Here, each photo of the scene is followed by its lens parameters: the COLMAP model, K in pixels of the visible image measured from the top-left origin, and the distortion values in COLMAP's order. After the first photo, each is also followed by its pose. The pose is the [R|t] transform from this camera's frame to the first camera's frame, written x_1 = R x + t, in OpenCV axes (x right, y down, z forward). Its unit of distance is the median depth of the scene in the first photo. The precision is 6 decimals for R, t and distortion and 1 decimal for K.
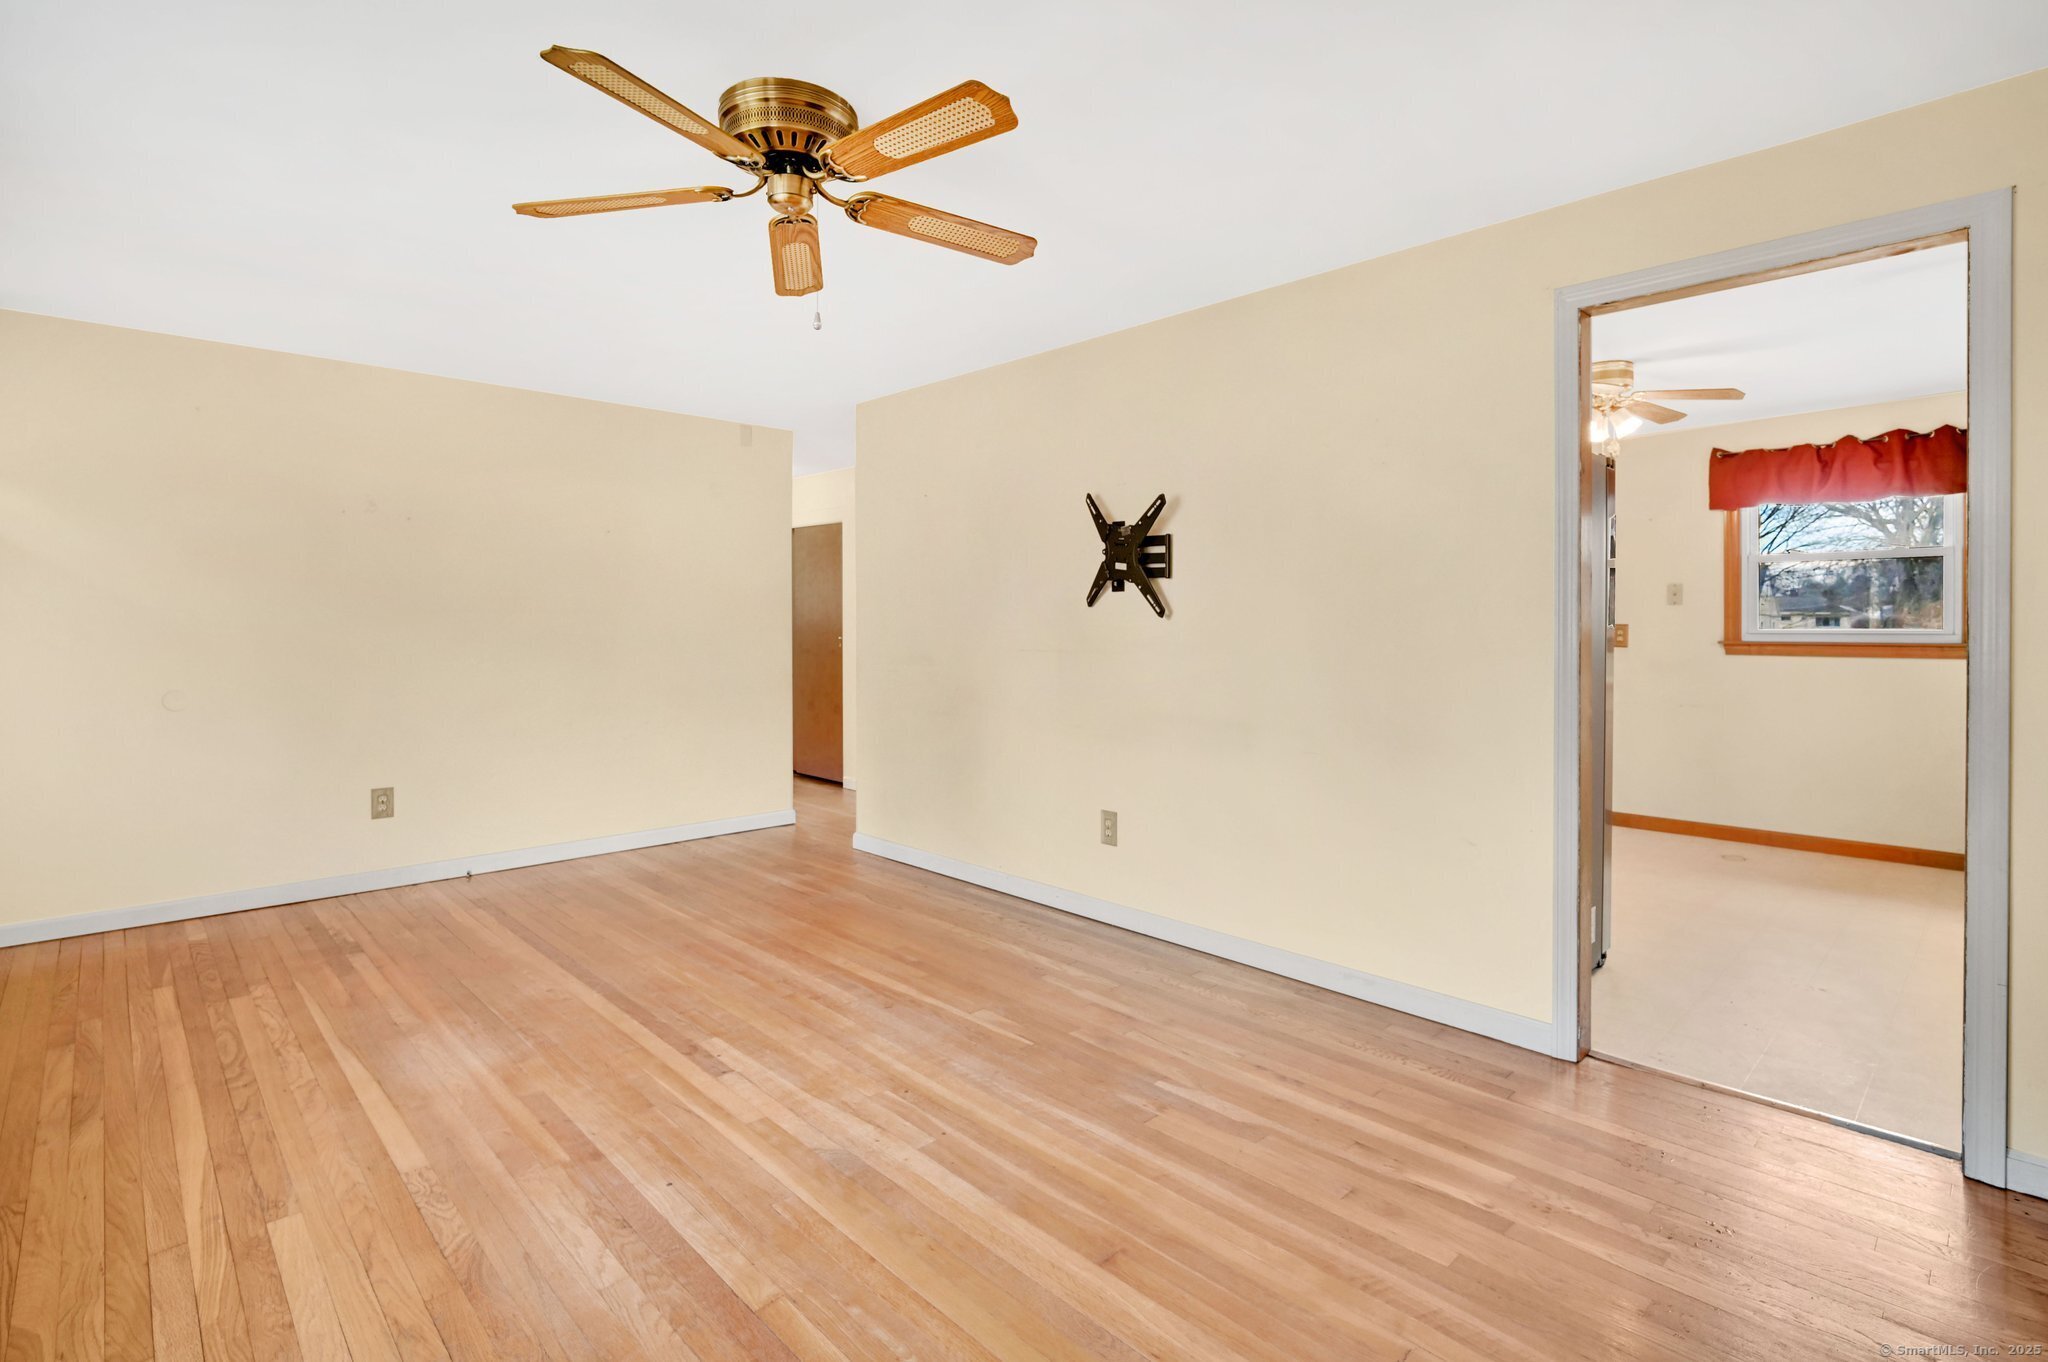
lens RADIAL K [[987.2, 0, 1066.4], [0, 987.2, 627.7], [0, 0, 1]] dist [-0.004205, 0.000483]
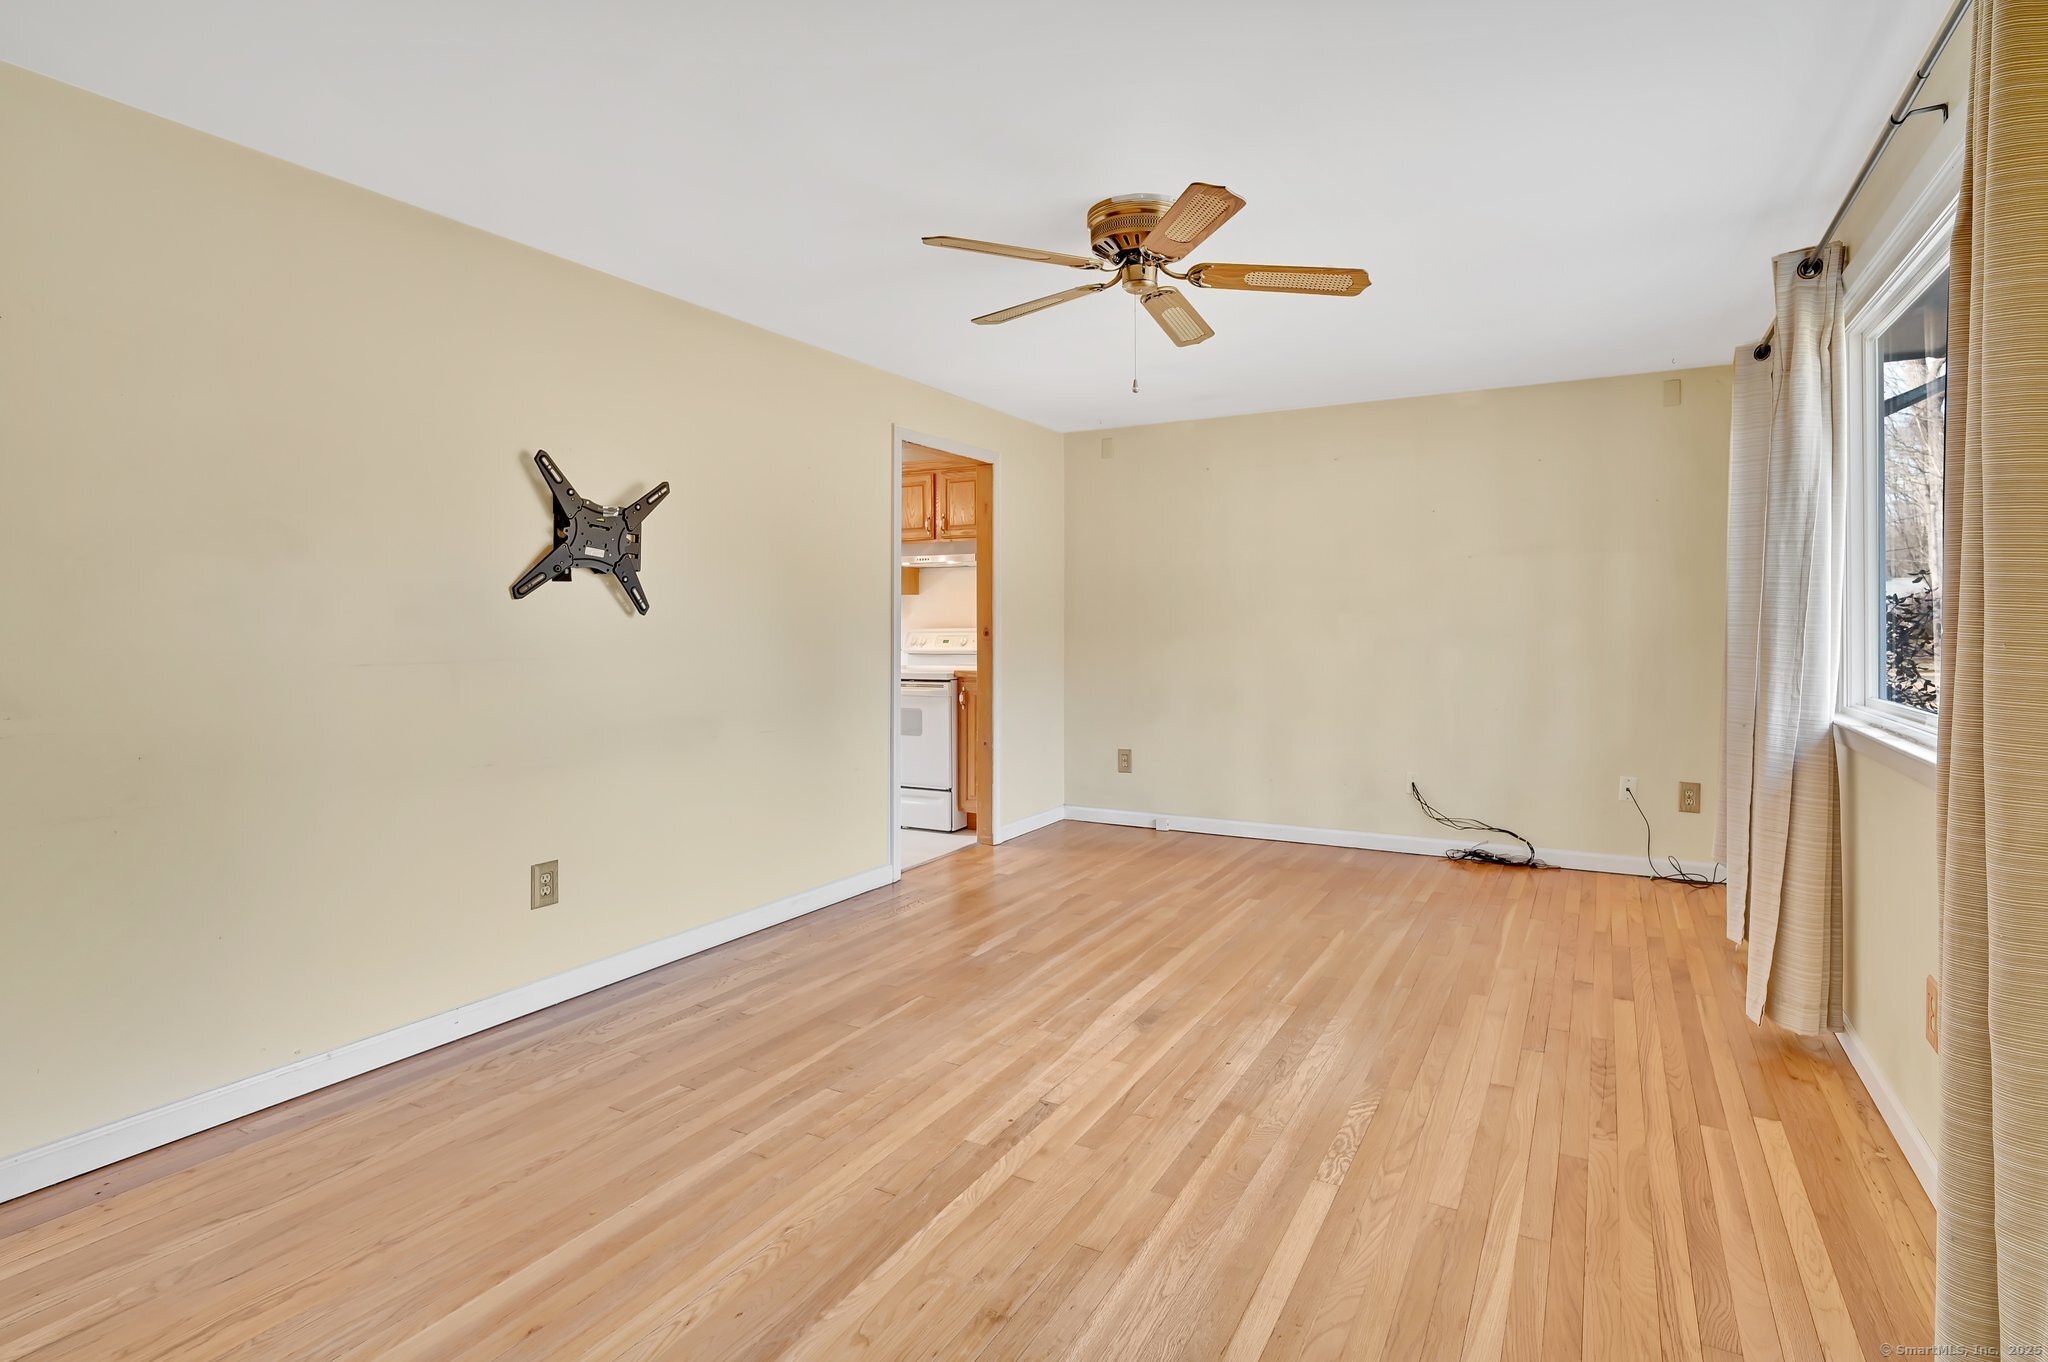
lens RADIAL K [[987.2, 0, 1087.7], [0, 987.2, 634.5], [0, 0, 1]] dist [-0.004205, 0.000483]
pose [[-0.306857, -0.007352, 0.951727, -1.220912], [0.007979, 0.999915, 0.010297, 0.002156], [-0.951722, 0.010753, -0.306772, 1.228068]]
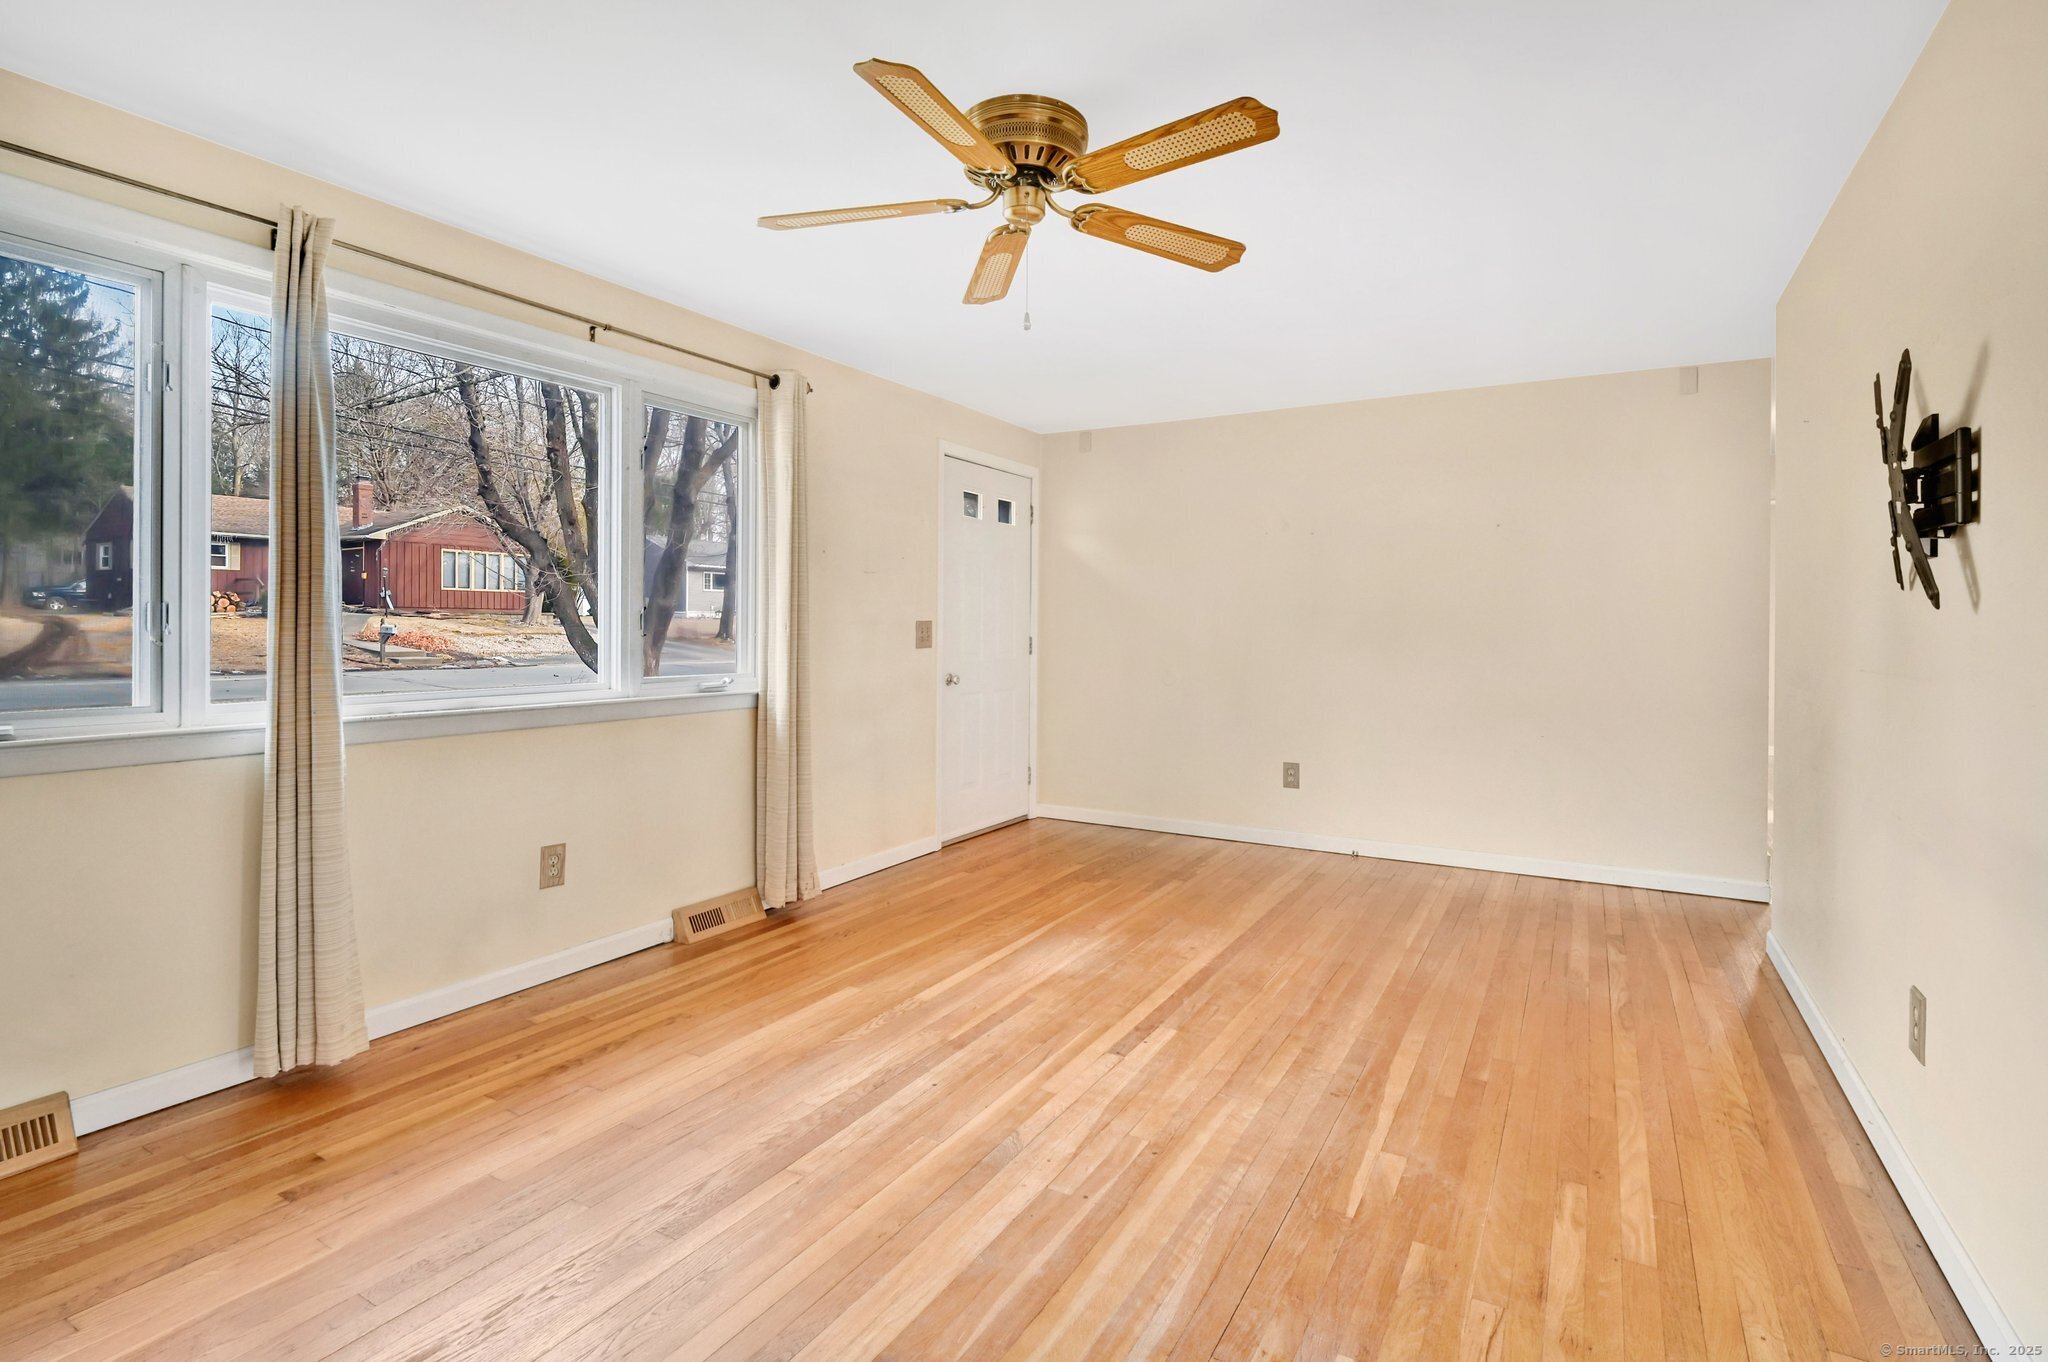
lens RADIAL K [[987.2, 0, 1006.8], [0, 987.2, 625.4], [0, 0, 1]] dist [-0.004205, 0.000483]
pose [[0.249066, 0.001644, -0.968485, 0.617407], [-0.011415, 0.999934, -0.001238, 0.005300], [0.968419, 0.011364, 0.249069, 0.617782]]
